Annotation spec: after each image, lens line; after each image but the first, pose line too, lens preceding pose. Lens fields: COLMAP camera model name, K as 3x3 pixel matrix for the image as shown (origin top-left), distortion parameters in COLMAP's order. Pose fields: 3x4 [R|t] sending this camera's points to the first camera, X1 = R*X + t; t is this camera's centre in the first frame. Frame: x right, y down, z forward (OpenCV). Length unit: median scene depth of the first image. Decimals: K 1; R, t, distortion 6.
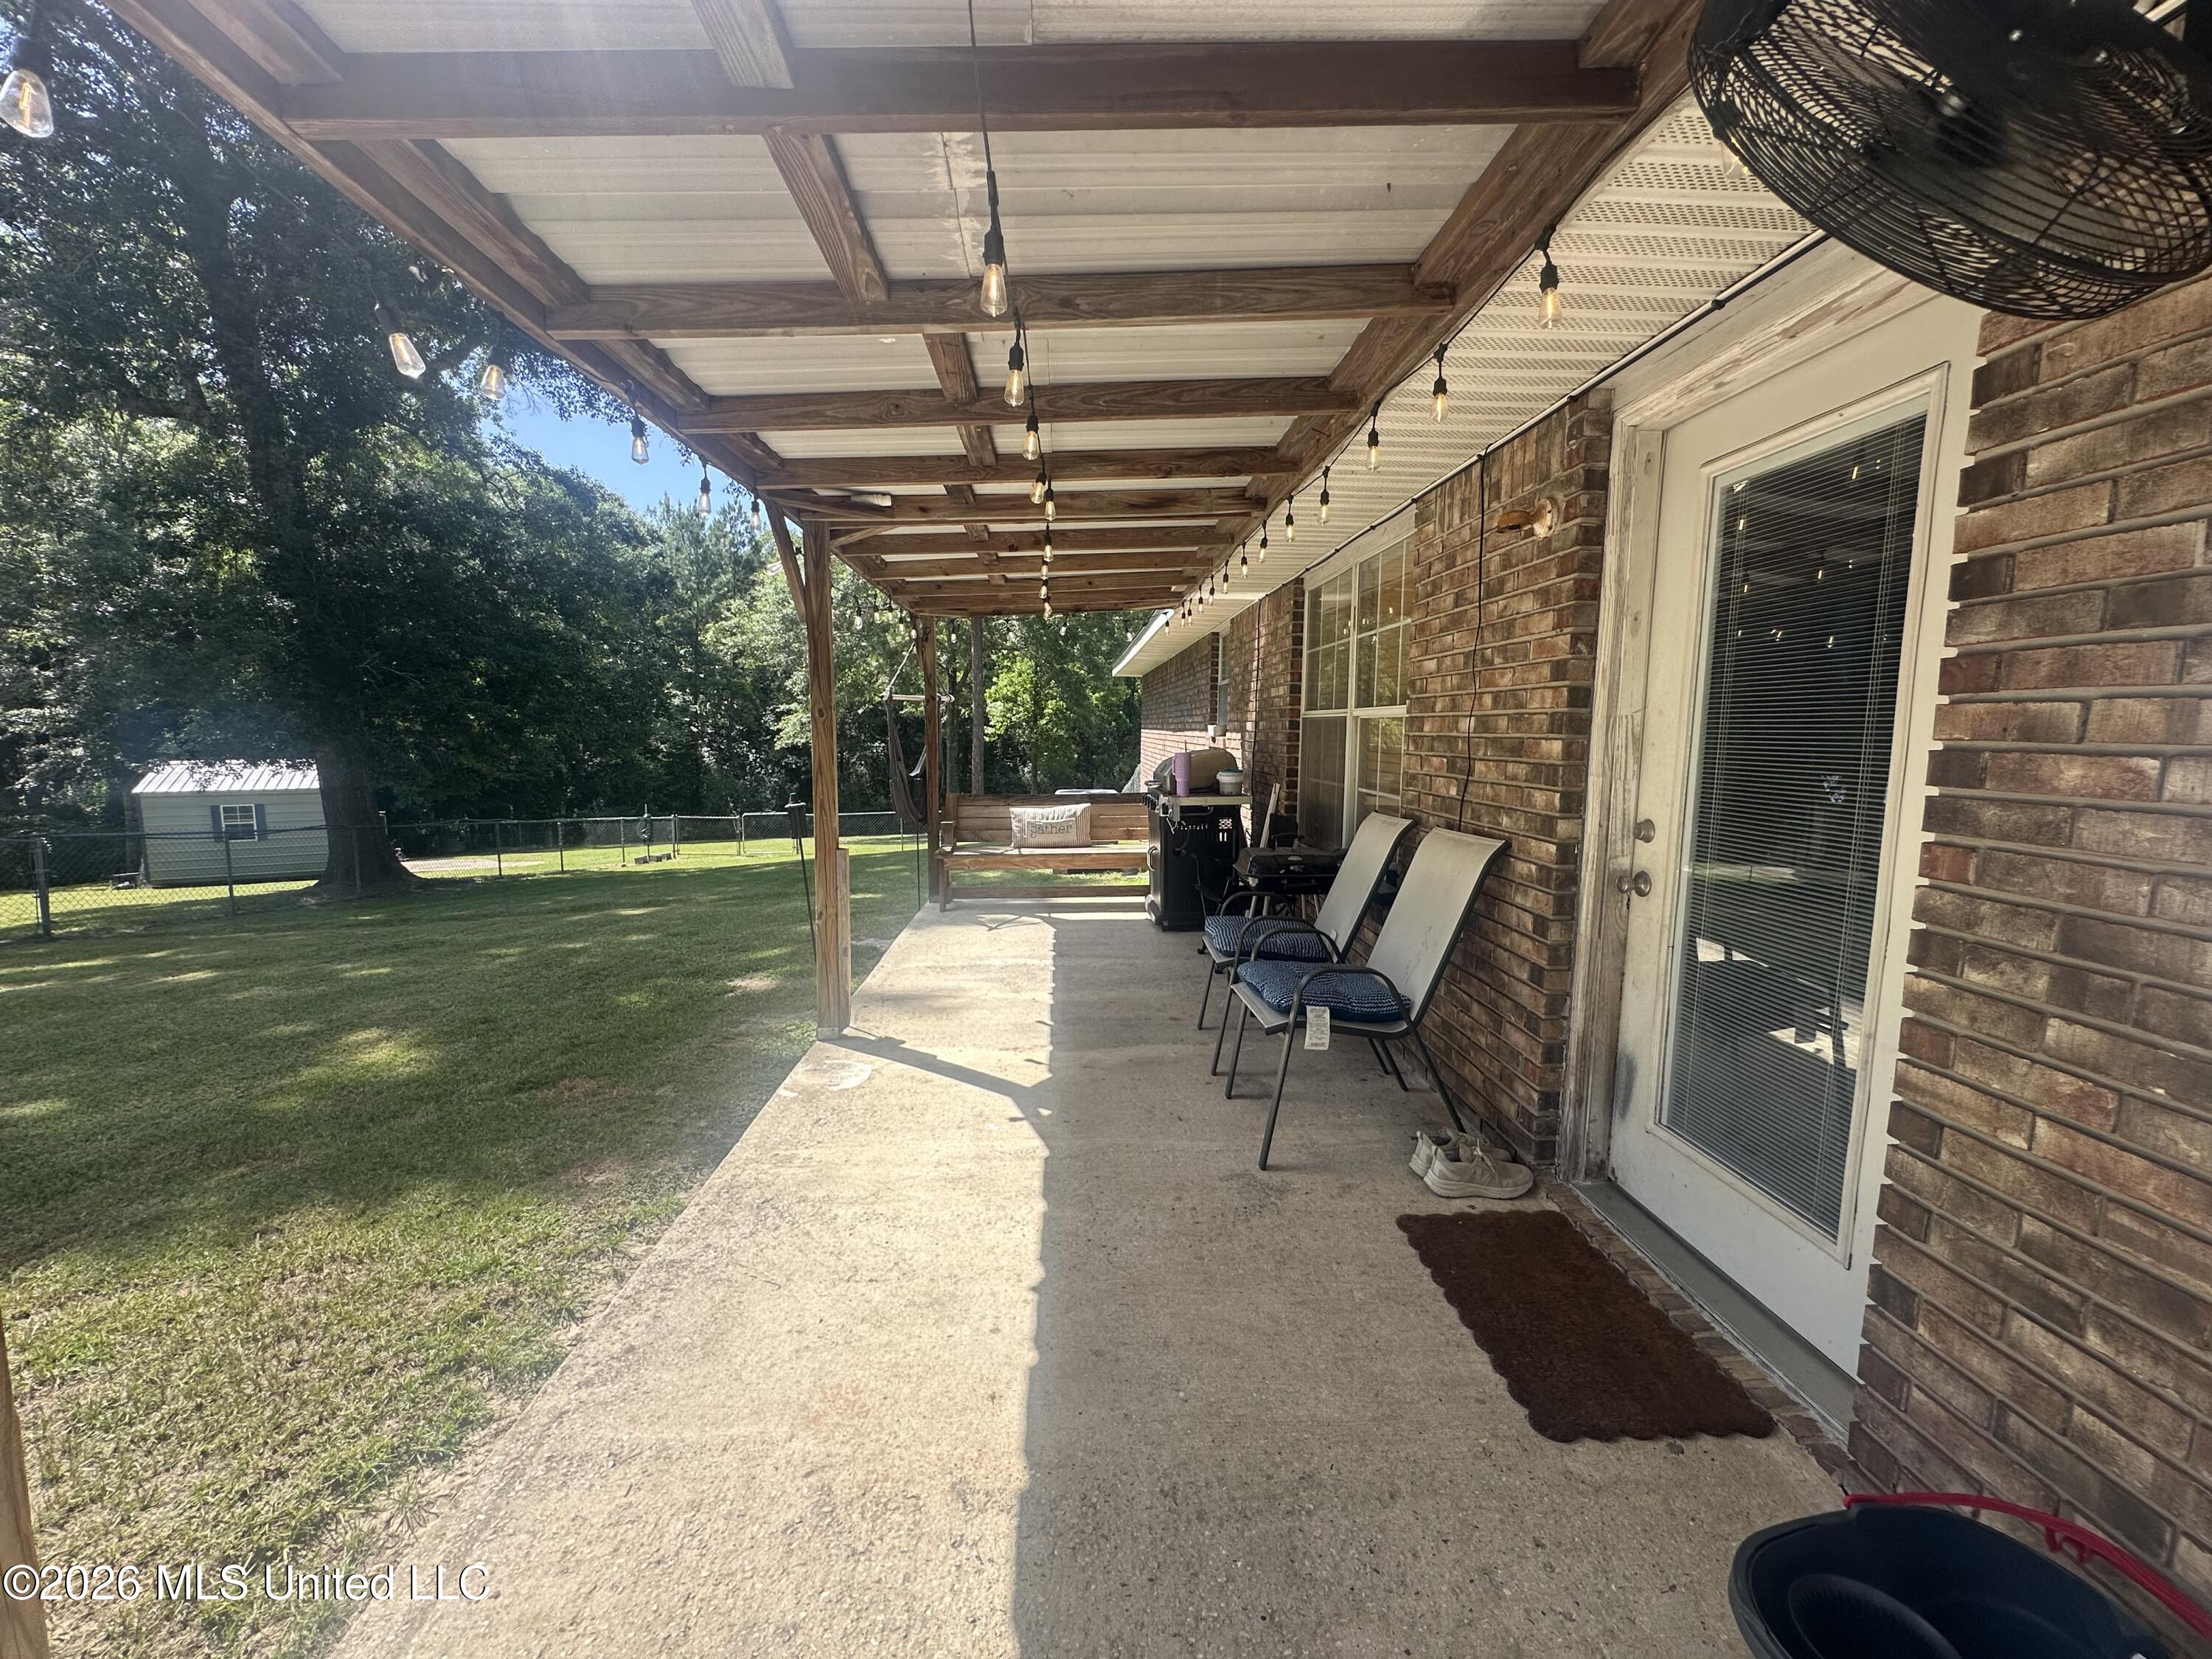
lens RADIAL K [[896.3, 0, 1098.0], [0, 896.3, 829.0], [0, 0, 1]] dist [-0.001185, -0.000042]
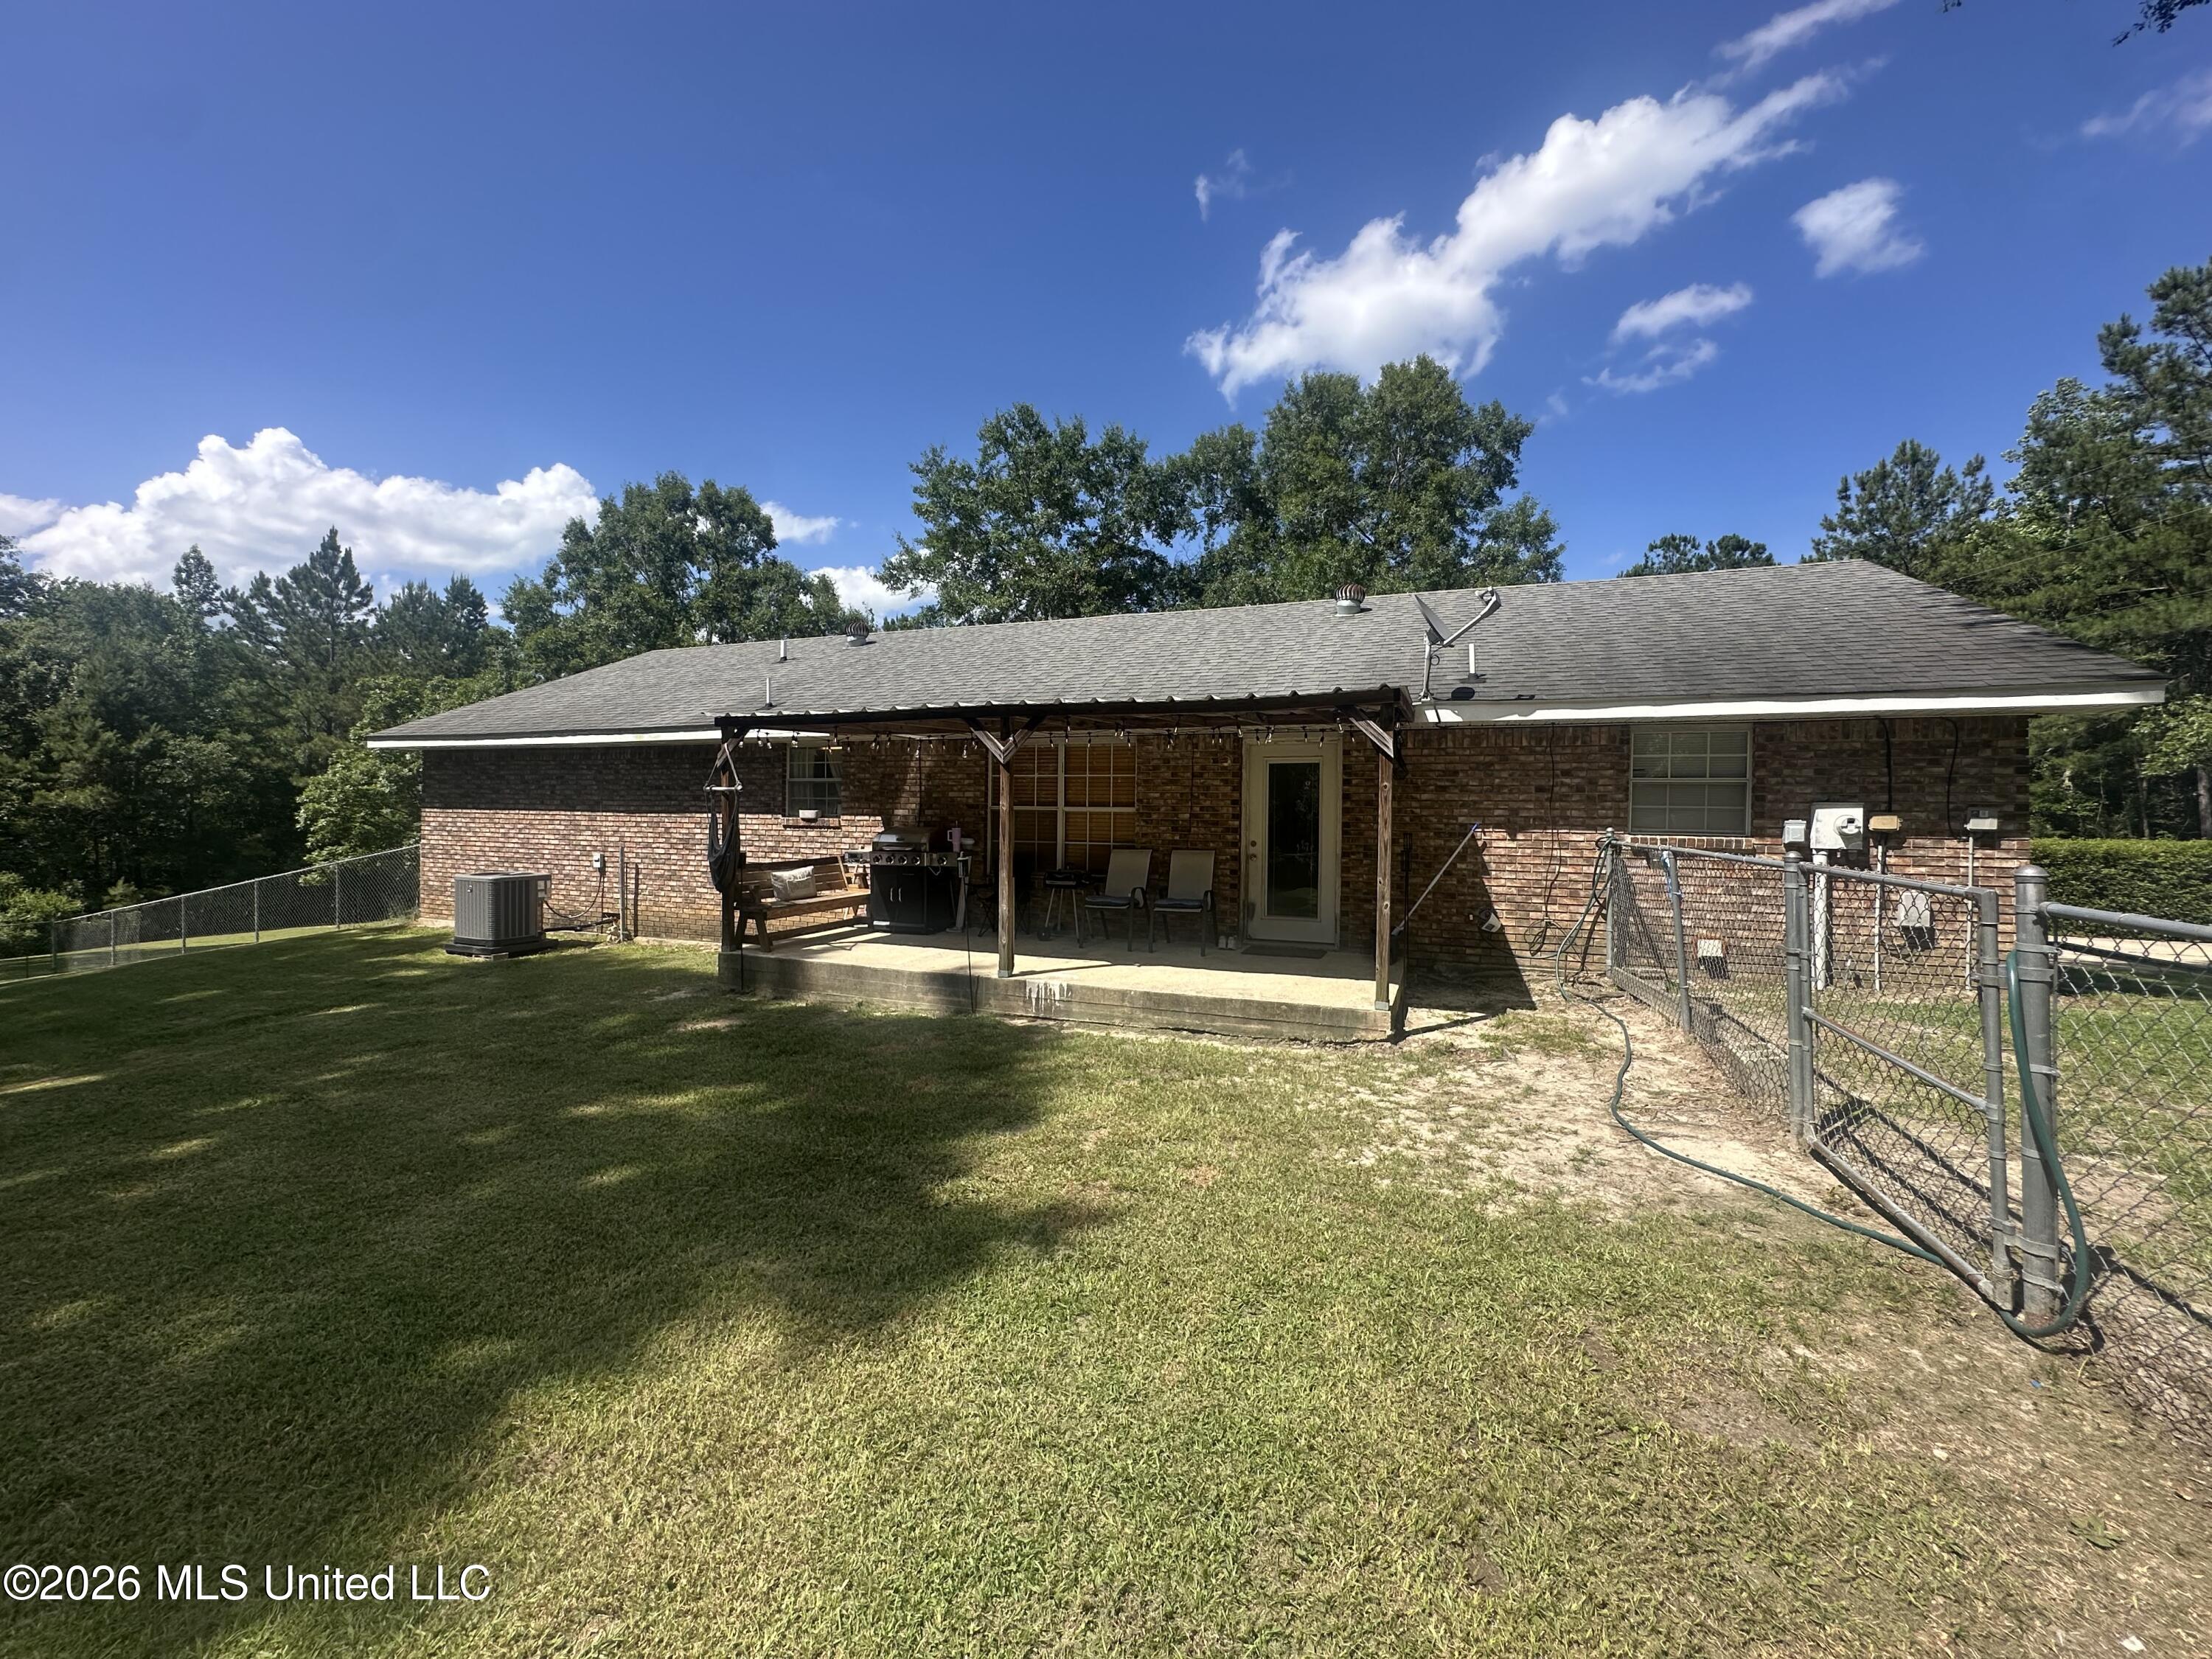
lens RADIAL K [[896.3, 0, 1103.4], [0, 896.3, 827.8], [0, 0, 1]] dist [-0.001185, -0.000042]
pose [[0.388293, -0.012694, 0.921449, -1.554362], [0.090753, 0.995571, -0.024527, -0.014554], [-0.917056, 0.093148, 0.387725, 0.022890]]
